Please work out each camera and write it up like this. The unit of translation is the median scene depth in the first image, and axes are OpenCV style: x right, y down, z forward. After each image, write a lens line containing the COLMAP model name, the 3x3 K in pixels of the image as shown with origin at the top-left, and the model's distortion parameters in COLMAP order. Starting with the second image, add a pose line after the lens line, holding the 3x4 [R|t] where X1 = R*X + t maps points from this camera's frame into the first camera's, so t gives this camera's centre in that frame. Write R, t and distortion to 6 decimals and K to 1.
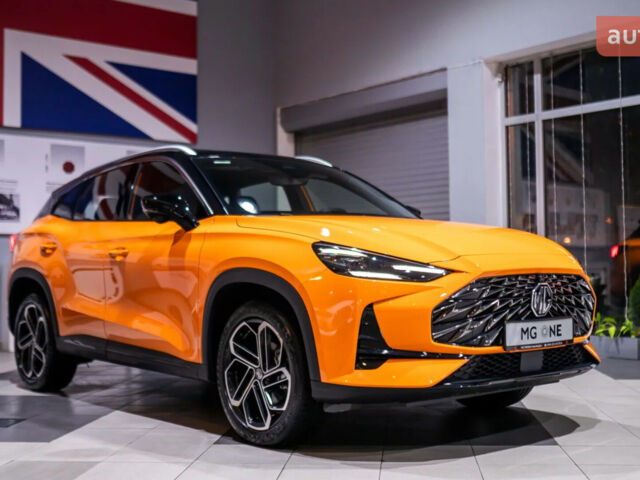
lens RADIAL K [[901.5, 0, 333.6], [0, 901.5, 243.1], [0, 0, 1]] dist [-0.031798, 0.000000]
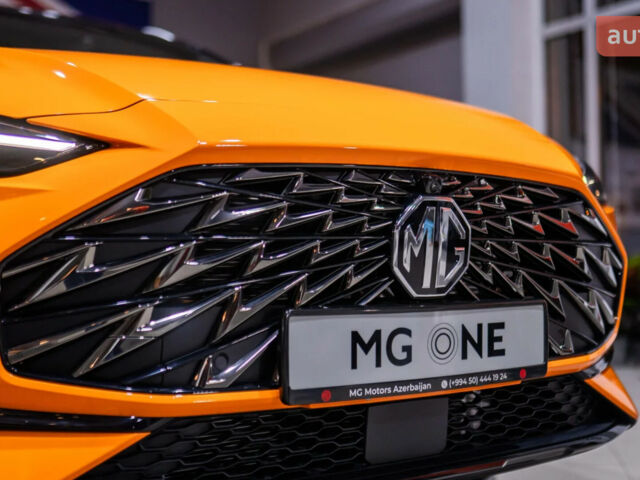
lens RADIAL K [[901.5, 0, 321.2], [0, 901.5, 240.7], [0, 0, 1]] dist [-0.031798, 0.000000]
pose [[0.993345, 0.001658, -0.115166, 0.226480], [-0.001513, 0.999998, 0.001346, 0.059591], [0.115168, -0.001163, 0.993345, 0.658409]]
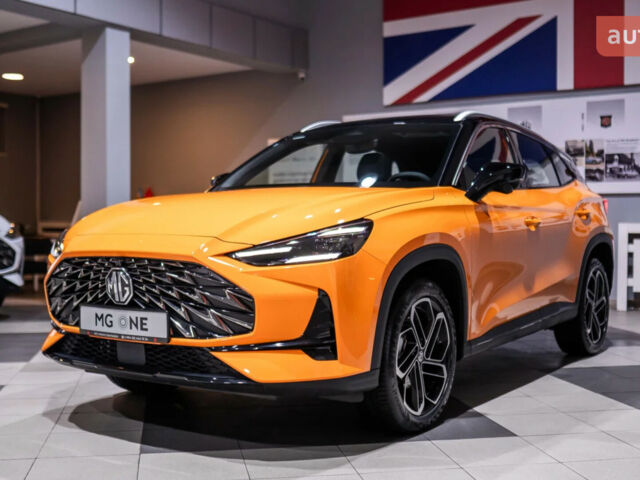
lens RADIAL K [[901.5, 0, 336.8], [0, 901.5, 223.0], [0, 0, 1]] dist [-0.031798, 0.000000]
pose [[0.257199, 0.017392, -0.966202, 1.149736], [0.020930, 0.999503, 0.023563, -0.017228], [0.966132, -0.026283, 0.256707, 0.971093]]
